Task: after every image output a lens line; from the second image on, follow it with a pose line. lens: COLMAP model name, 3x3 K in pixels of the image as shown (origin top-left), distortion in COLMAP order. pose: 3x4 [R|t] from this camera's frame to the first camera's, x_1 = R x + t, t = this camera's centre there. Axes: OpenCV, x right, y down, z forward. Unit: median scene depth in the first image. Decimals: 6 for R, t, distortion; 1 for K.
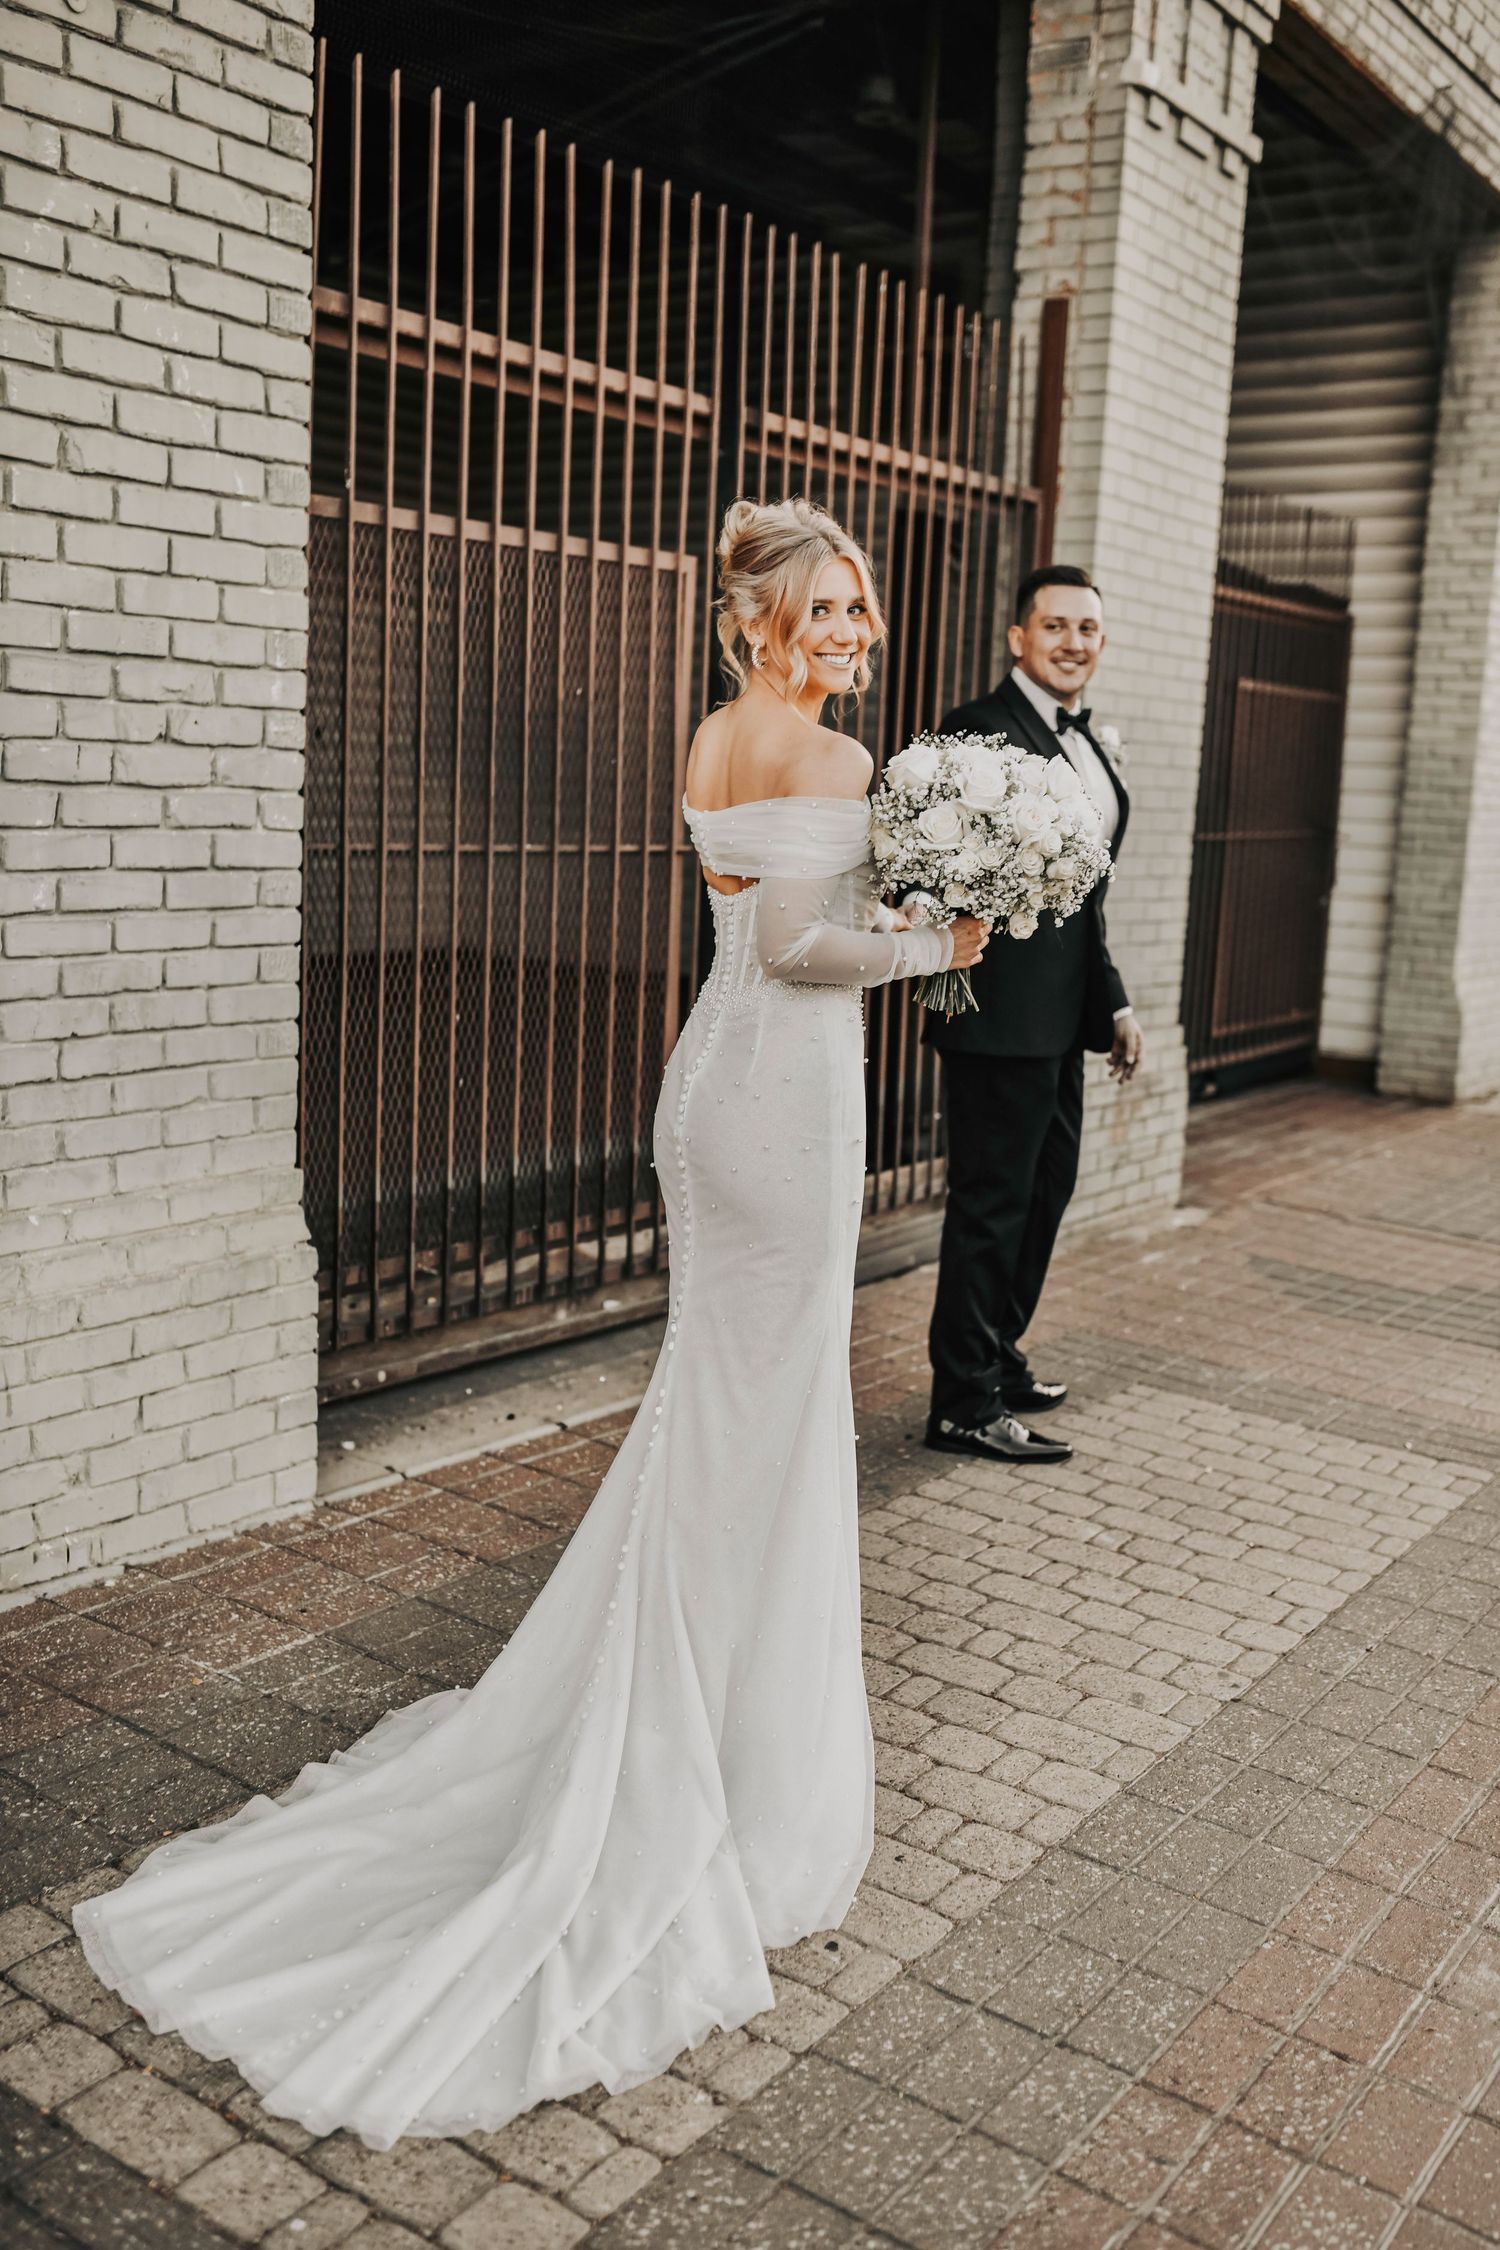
lens RADIAL K [[2188.4, 0, 751.2], [0, 2188.4, 1148.9], [0, 0, 1]] dist [-0.065883, 0.099111]
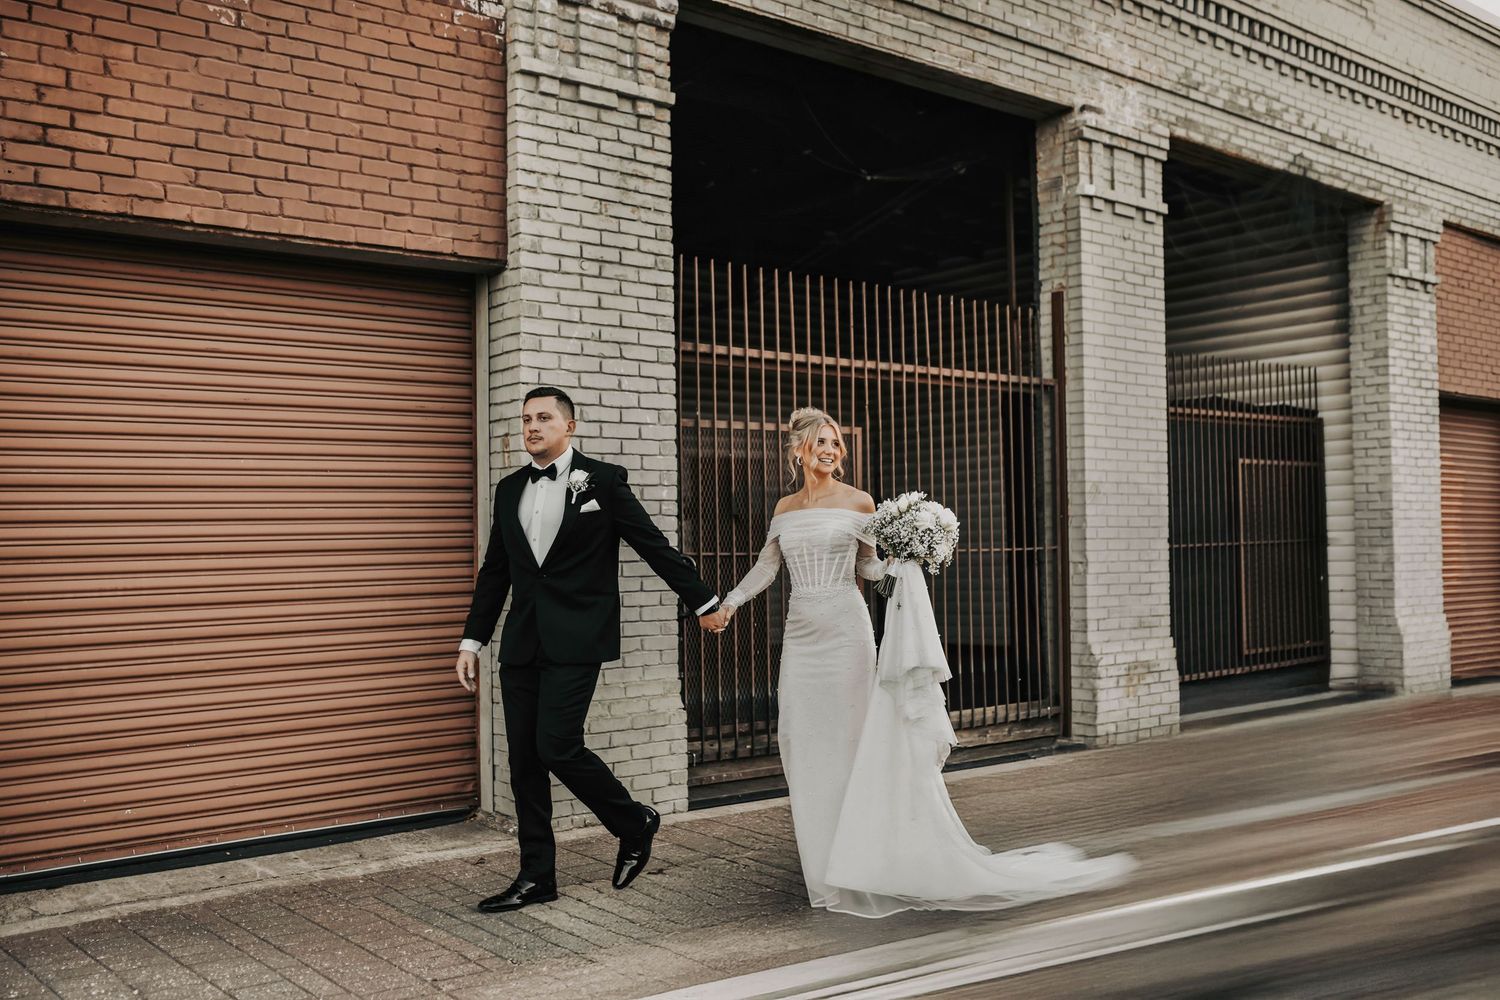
lens RADIAL K [[1458.9, 0, 750.0], [0, 1458.9, 500.0], [0, 0, 1]] dist [-0.065883, 0.099111]
pose [[0.964944, -0.069728, -0.253024, 0.199275], [0.015787, 0.977737, -0.209238, 0.102236], [0.261981, 0.197909, 0.944563, -0.388202]]
